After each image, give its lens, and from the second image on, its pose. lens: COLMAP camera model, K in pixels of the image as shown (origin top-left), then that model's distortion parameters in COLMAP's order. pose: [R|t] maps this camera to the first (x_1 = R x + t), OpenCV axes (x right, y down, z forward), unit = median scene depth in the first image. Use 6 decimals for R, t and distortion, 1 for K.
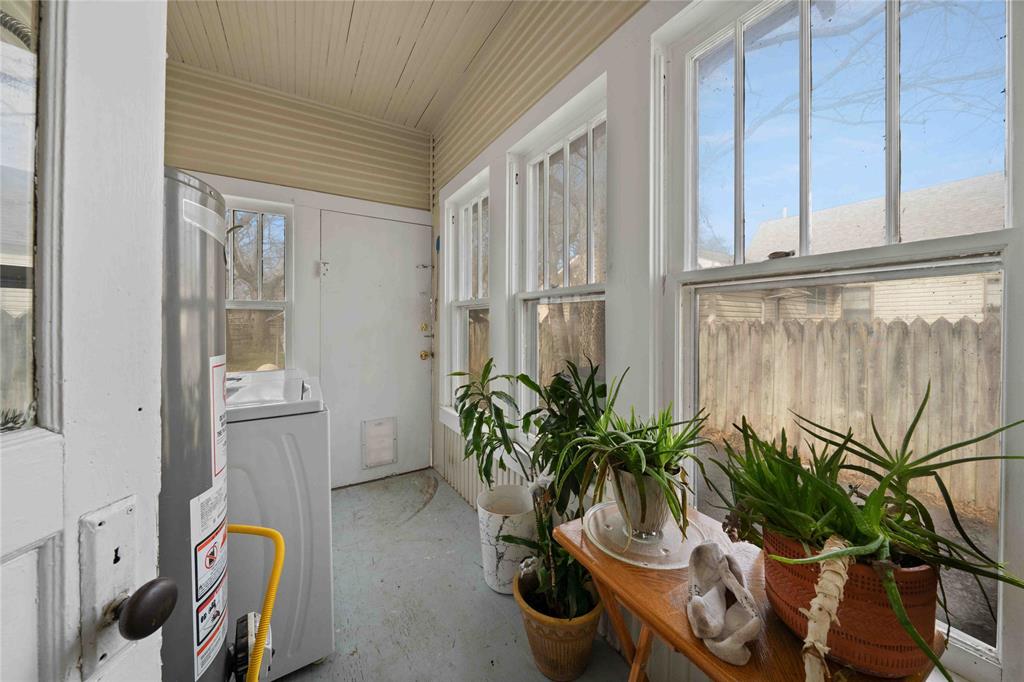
lens RADIAL K [[359.0, 0, 510.2], [0, 359.0, 321.7], [0, 0, 1]] dist [-0.004499, 0.000073]
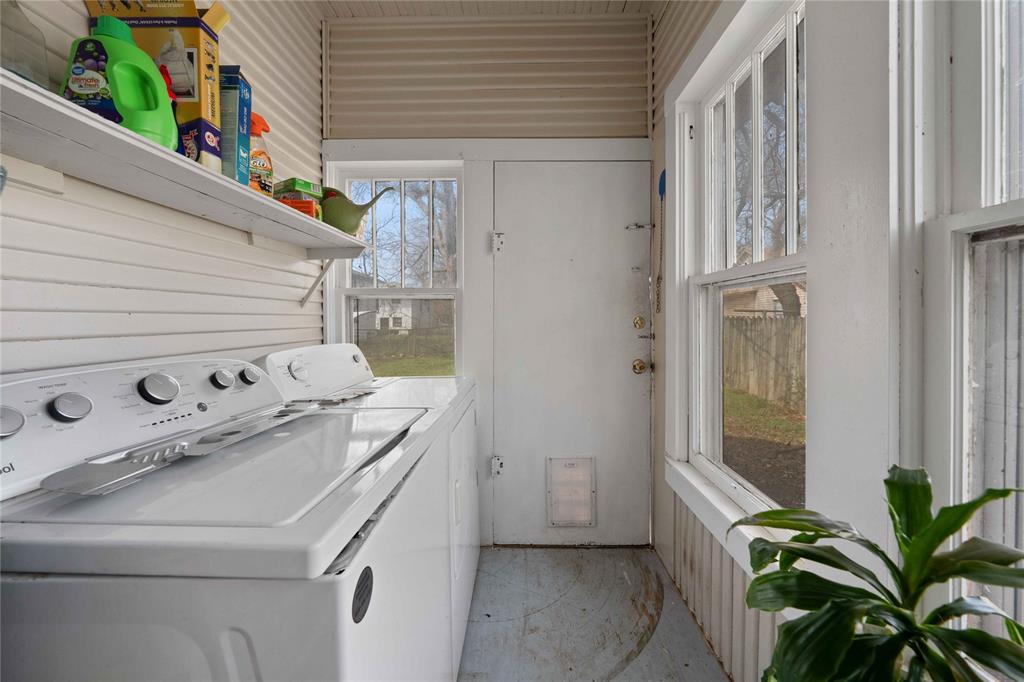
lens RADIAL K [[359.0, 0, 518.4], [0, 359.0, 318.2], [0, 0, 1]] dist [-0.004499, 0.000073]
pose [[0.849493, -0.000720, -0.527600, -0.093051], [0.002230, 0.999995, 0.002226, 0.006765], [0.527596, -0.003067, 0.849490, 0.377826]]
